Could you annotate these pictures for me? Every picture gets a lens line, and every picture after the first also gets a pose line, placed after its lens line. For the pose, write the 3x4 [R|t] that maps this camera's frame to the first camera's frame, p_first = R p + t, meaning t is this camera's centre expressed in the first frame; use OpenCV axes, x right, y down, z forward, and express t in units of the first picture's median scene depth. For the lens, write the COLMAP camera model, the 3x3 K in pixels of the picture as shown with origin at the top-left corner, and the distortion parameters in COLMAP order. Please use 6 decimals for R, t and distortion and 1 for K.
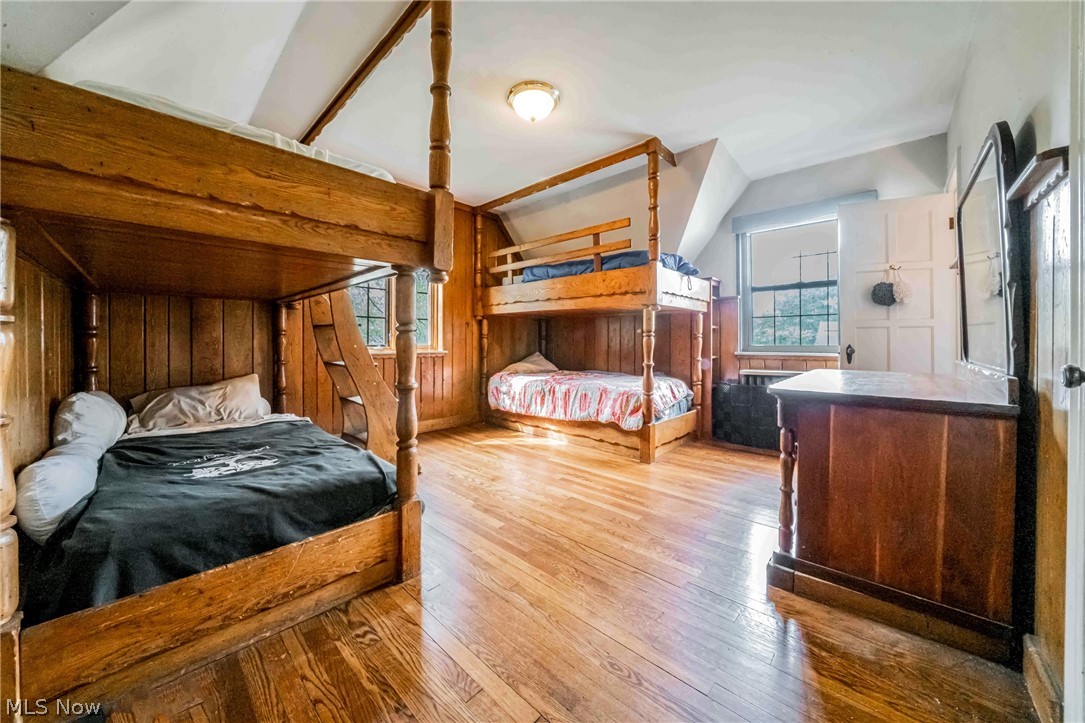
lens RADIAL K [[382.7, 0, 544.4], [0, 382.7, 341.8], [0, 0, 1]] dist [-0.009640, -0.000072]
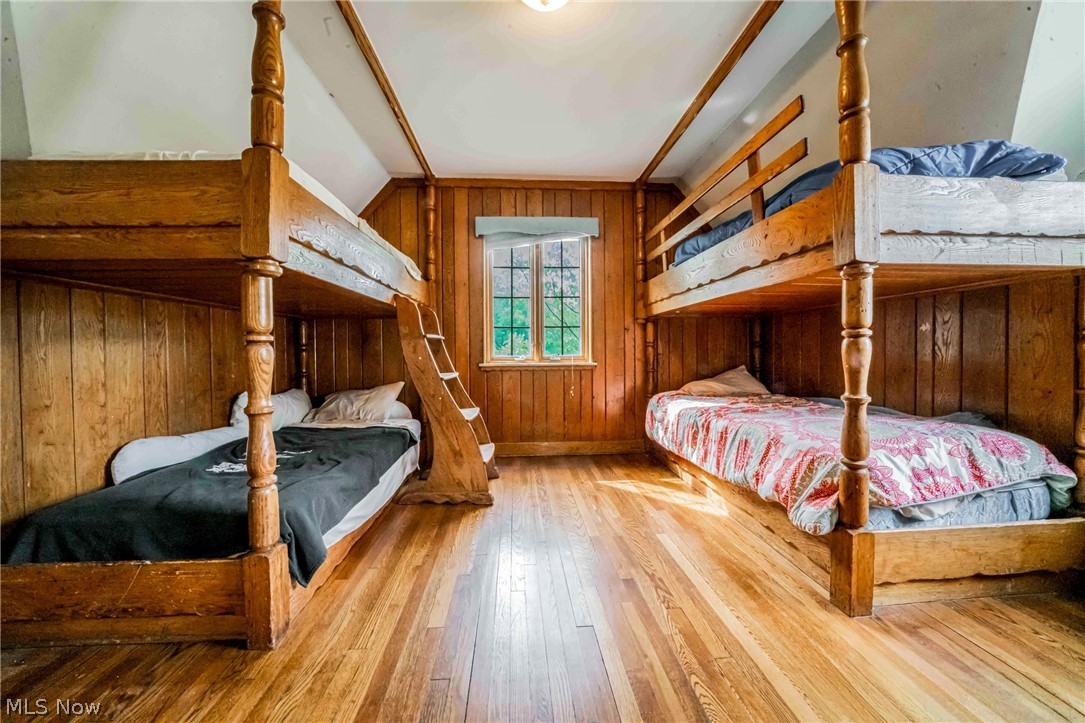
lens RADIAL K [[377.7, 0, 538.0], [0, 377.7, 356.1], [0, 0, 1]] dist [-0.033419, 0.006640]
pose [[0.724764, -0.000335, -0.688997, 0.283195], [0.009961, 0.999900, 0.009991, -0.000159], [0.688925, -0.014104, 0.724695, 0.395388]]
